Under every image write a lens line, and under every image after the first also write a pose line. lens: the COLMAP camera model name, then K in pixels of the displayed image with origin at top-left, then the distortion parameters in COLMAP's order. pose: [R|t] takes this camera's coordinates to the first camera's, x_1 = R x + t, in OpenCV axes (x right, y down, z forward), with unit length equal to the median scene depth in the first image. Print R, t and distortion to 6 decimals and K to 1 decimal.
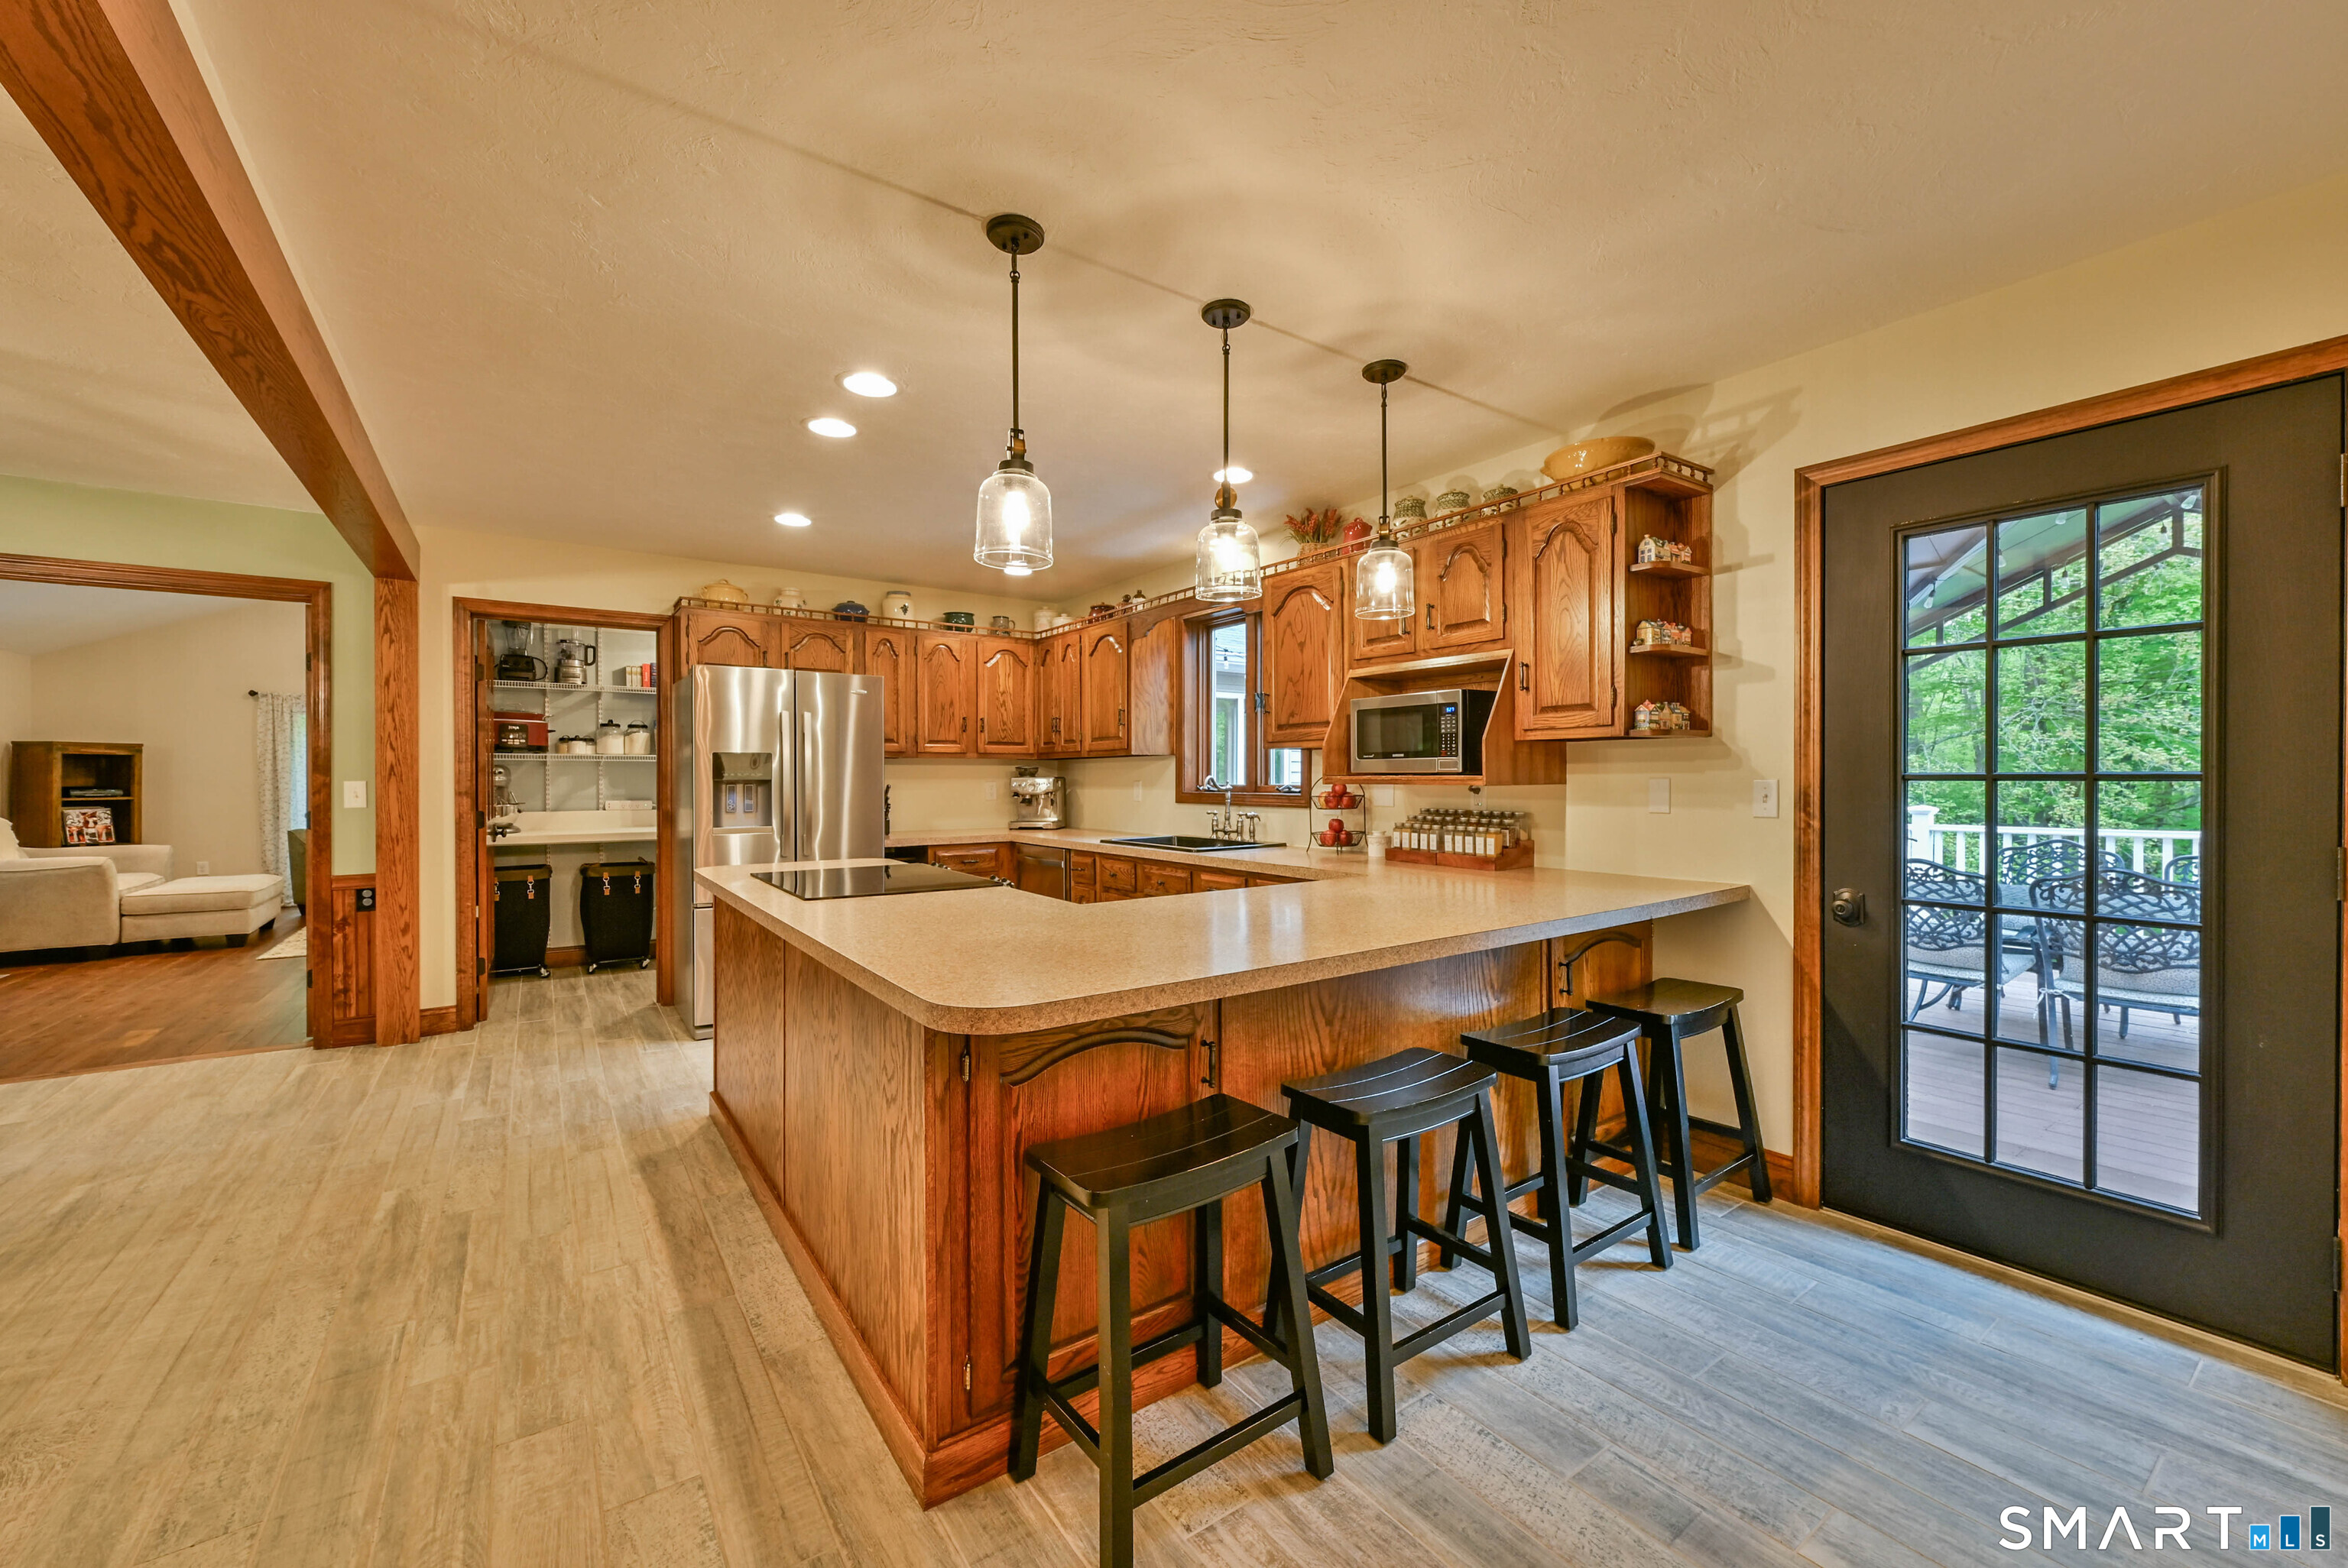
lens RADIAL K [[929.1, 0, 1182.5], [0, 929.1, 776.4], [0, 0, 1]] dist [-0.002978, 0.000639]
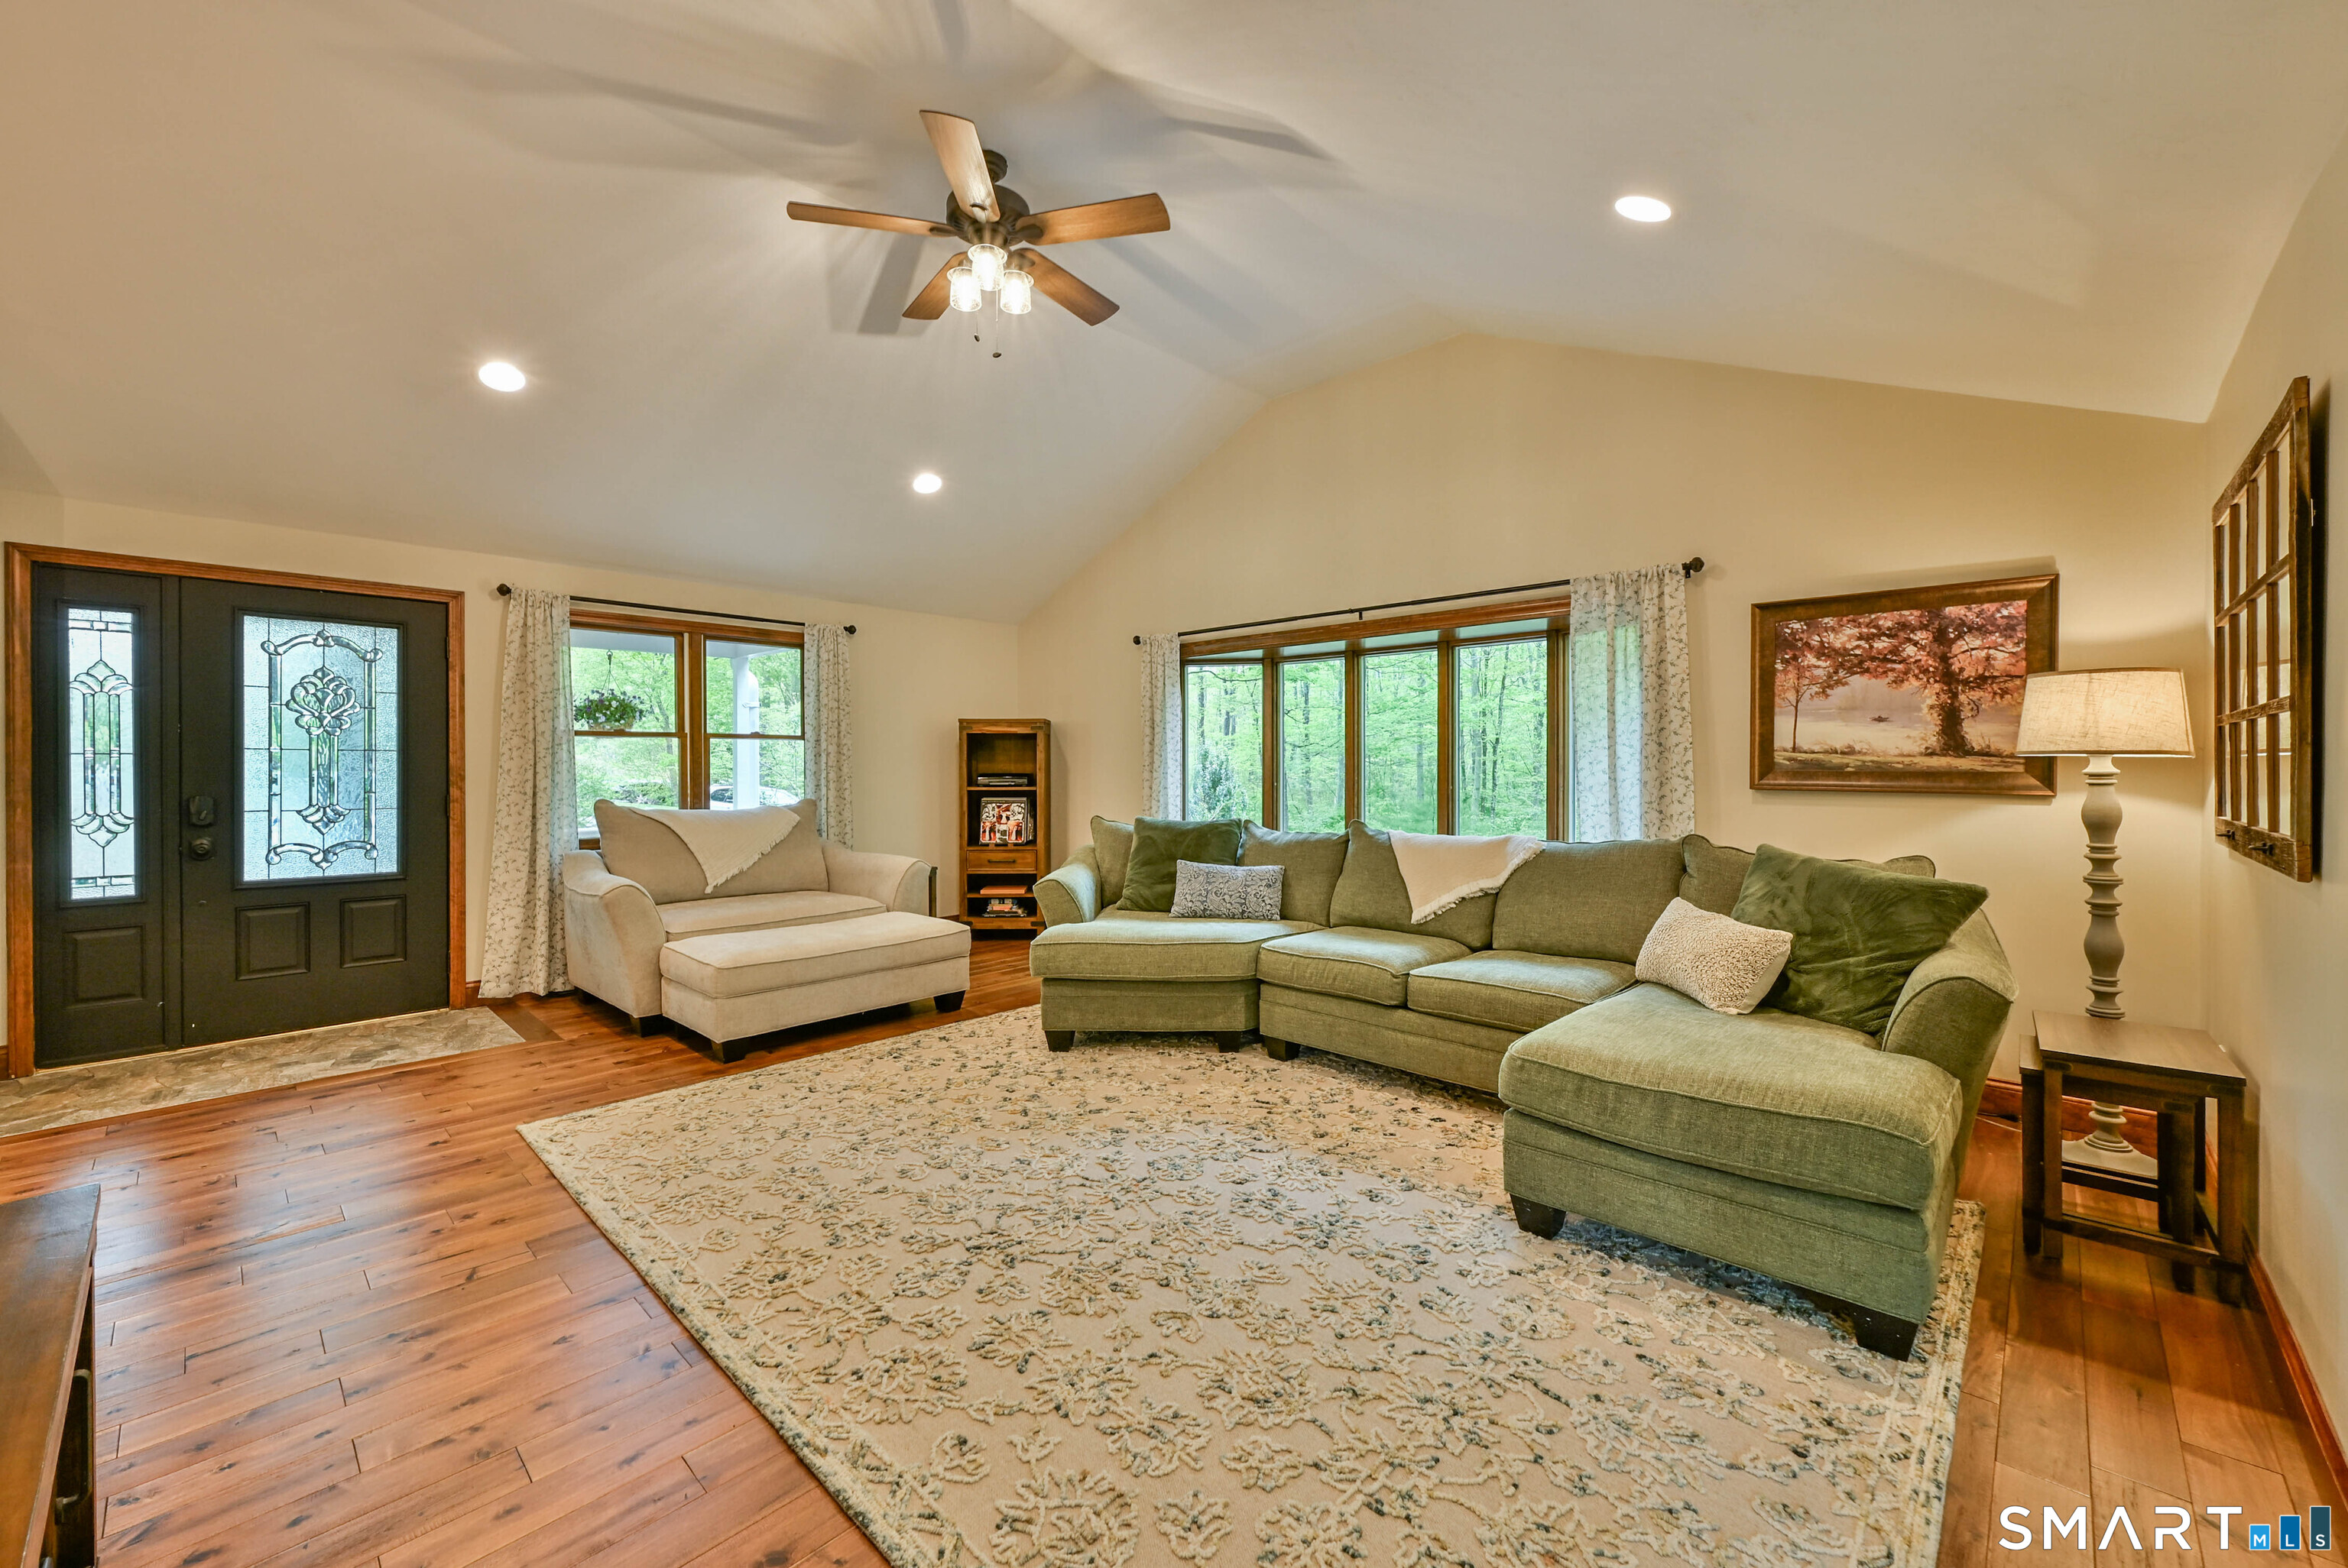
lens RADIAL K [[929.1, 0, 1174.3], [0, 929.1, 768.8], [0, 0, 1]] dist [-0.002978, 0.000639]
pose [[0.207330, 0.004961, -0.978258, -0.671345], [0.001244, 0.999985, 0.005335, 0.005600], [0.978270, -0.002323, 0.207321, 1.892213]]
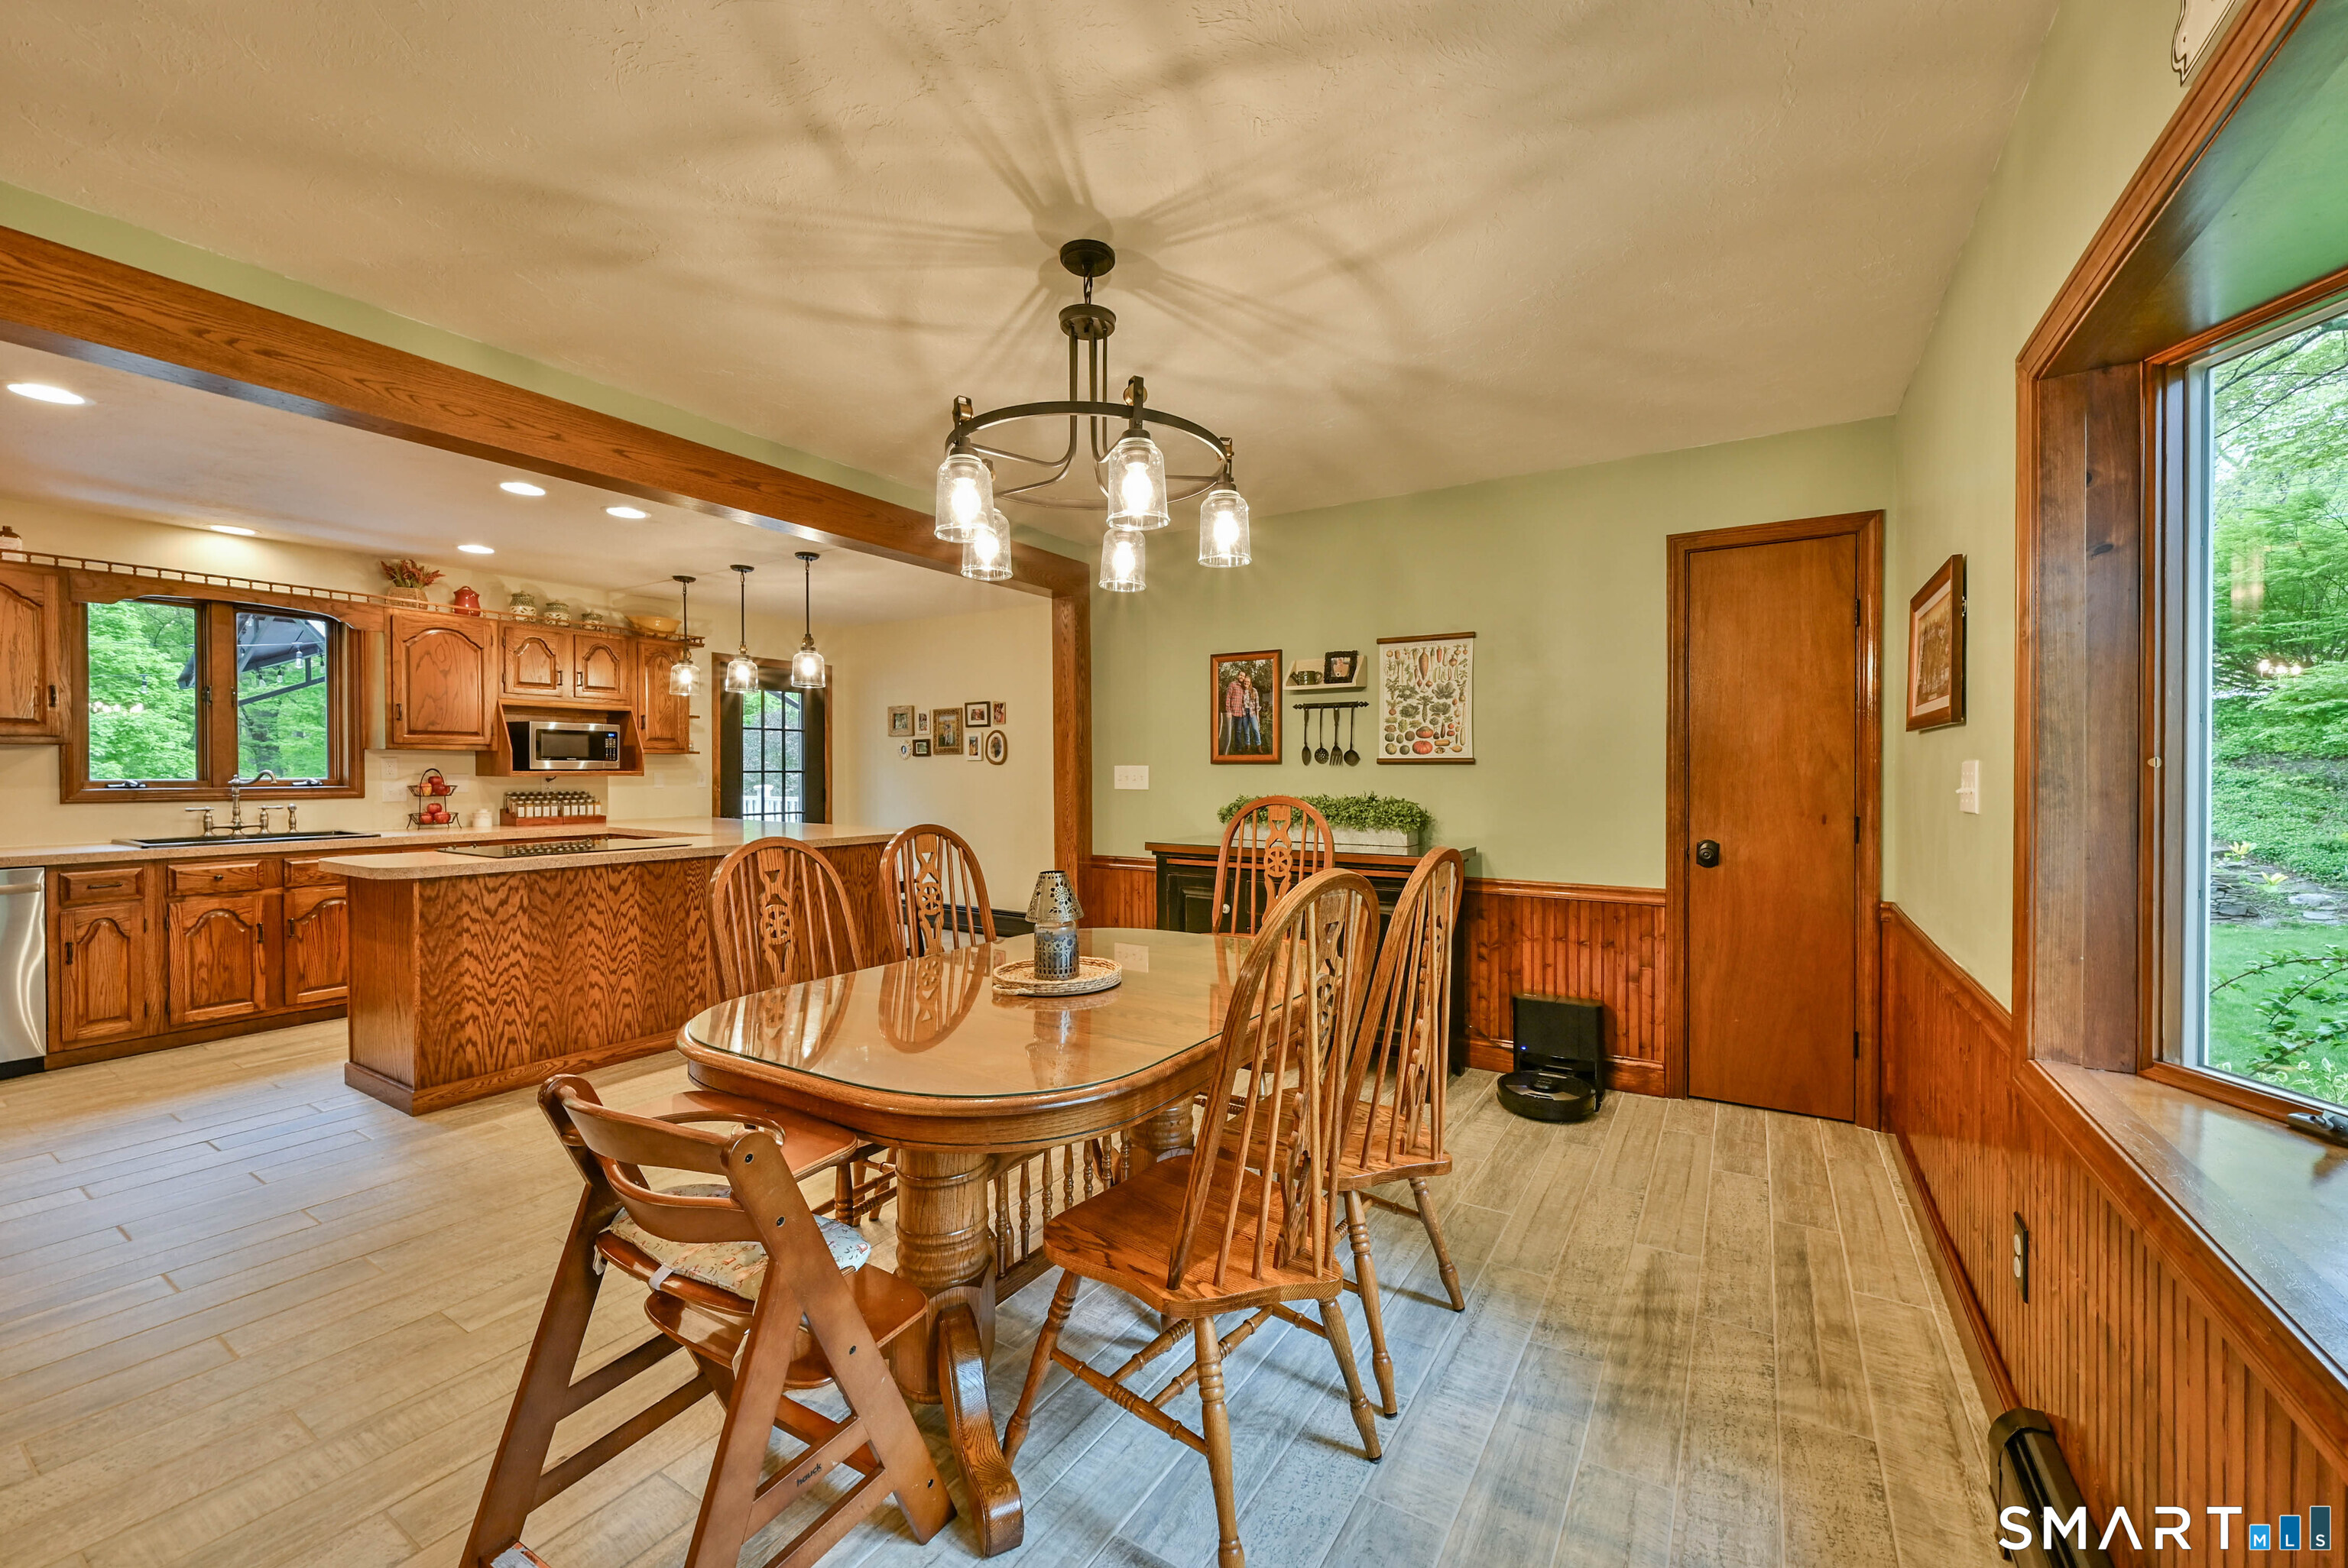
lens RADIAL K [[929.1, 0, 1173.6], [0, 929.1, 781.7], [0, 0, 1]] dist [-0.002978, 0.000639]
pose [[-0.393544, -0.008963, 0.919262, -1.300248], [-0.001289, 0.999957, 0.009198, 0.001029], [-0.919305, 0.002435, -0.393538, 0.488573]]
